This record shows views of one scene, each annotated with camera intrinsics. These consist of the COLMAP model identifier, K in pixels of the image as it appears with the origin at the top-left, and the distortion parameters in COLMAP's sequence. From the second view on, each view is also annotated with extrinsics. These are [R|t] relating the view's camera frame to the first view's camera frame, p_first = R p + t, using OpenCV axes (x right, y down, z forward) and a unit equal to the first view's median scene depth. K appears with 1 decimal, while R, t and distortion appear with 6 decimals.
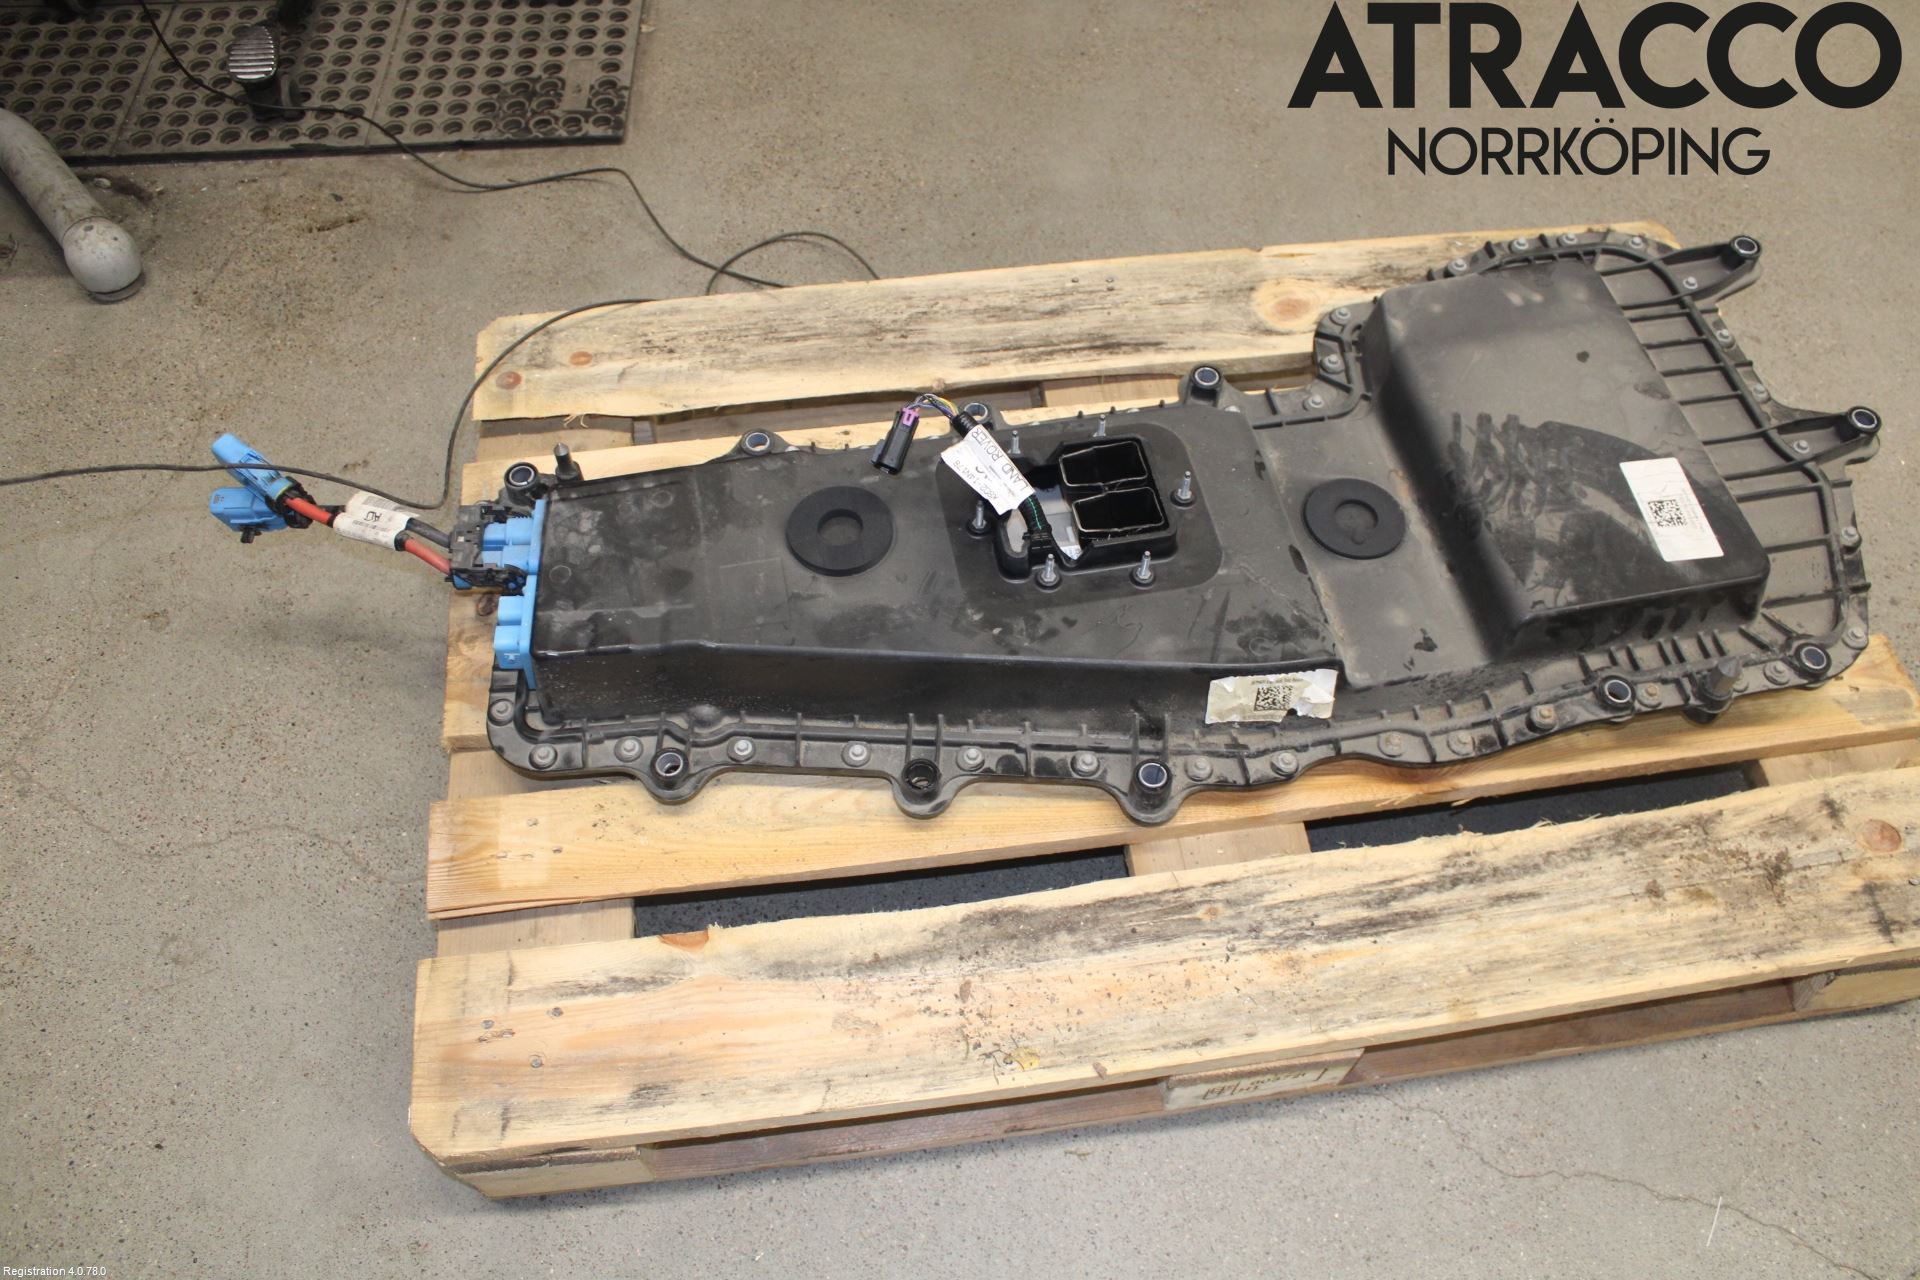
lens RADIAL K [[1581.4, 0, 960.0], [0, 1581.4, 640.0], [0, 0, 1]] dist [-0.173721, 0.151349]
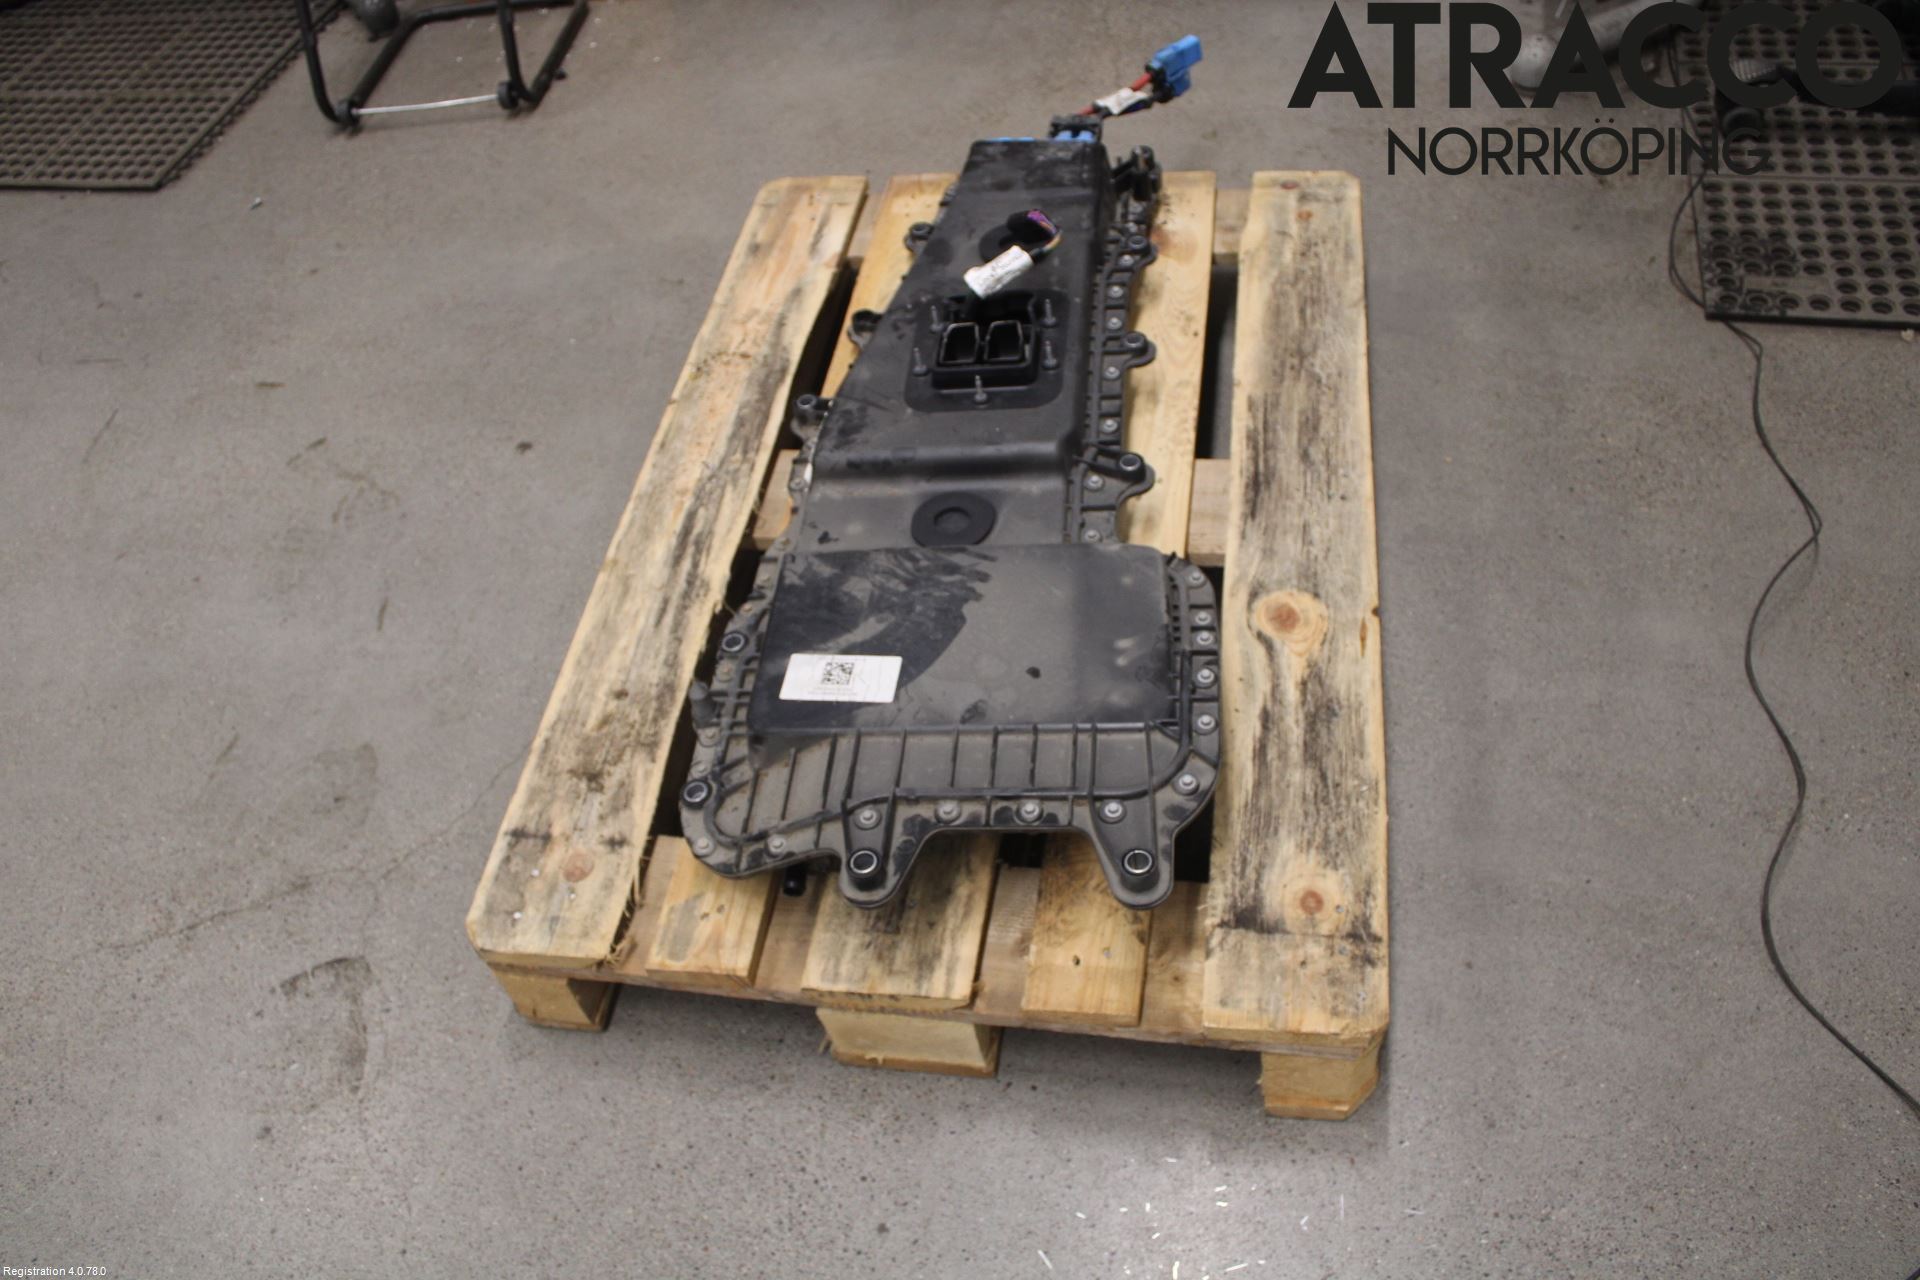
lens RADIAL K [[1581.4, 0, 960.0], [0, 1581.4, 640.0], [0, 0, 1]] dist [-0.173721, 0.151349]
pose [[-0.284366, 0.733018, -0.617916, 1.154301], [-0.707711, 0.274297, 0.651081, -0.917018], [0.646747, 0.622451, 0.440764, 0.561233]]
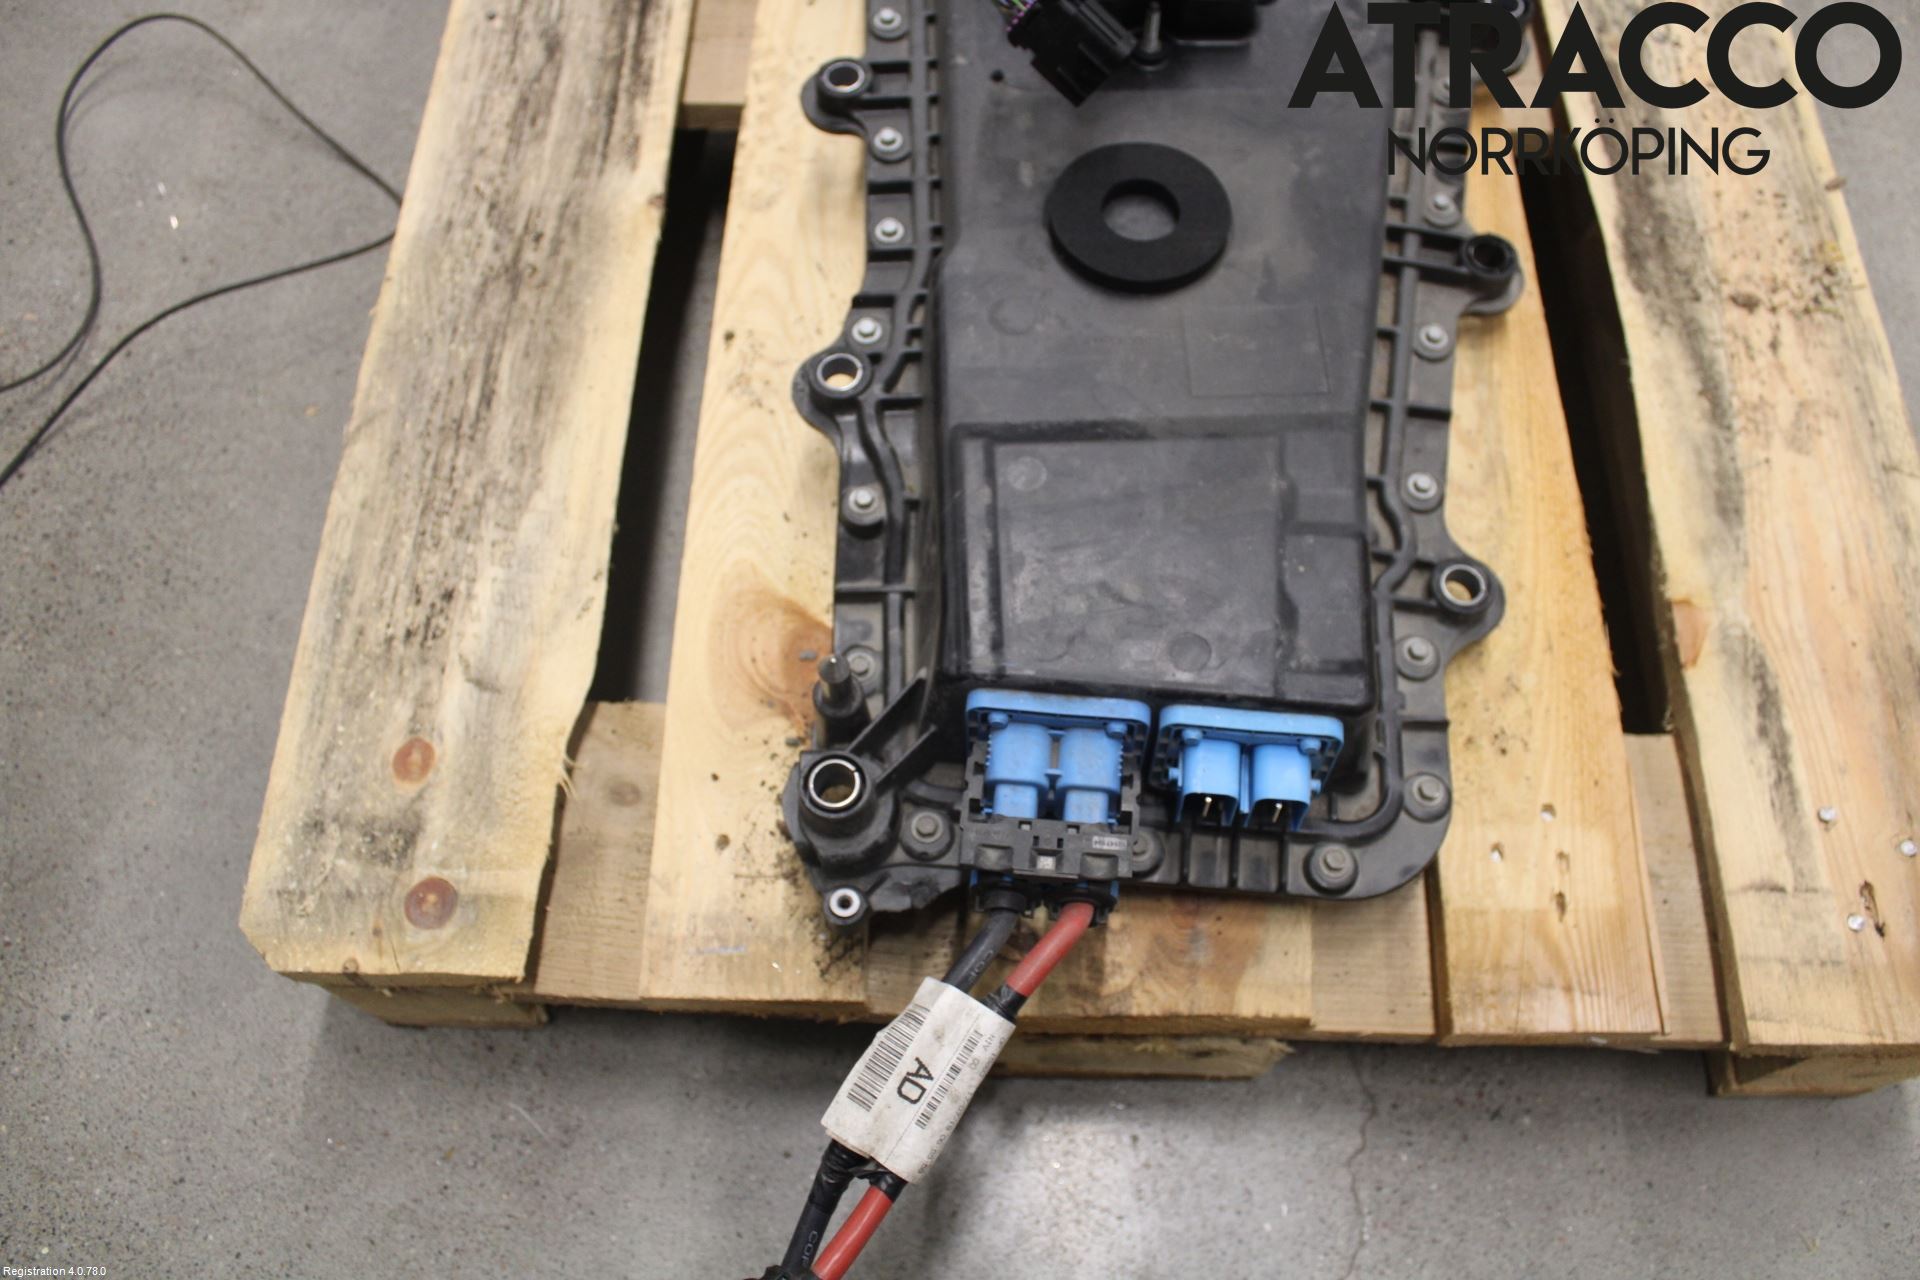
lens RADIAL K [[1581.4, 0, 960.0], [0, 1581.4, 640.0], [0, 0, 1]] dist [-0.173721, 0.151349]
pose [[0.159045, -0.894862, 0.417045, -0.480222], [0.824484, 0.352753, 0.442483, -0.333823], [-0.543075, 0.273472, 0.793903, 0.635568]]
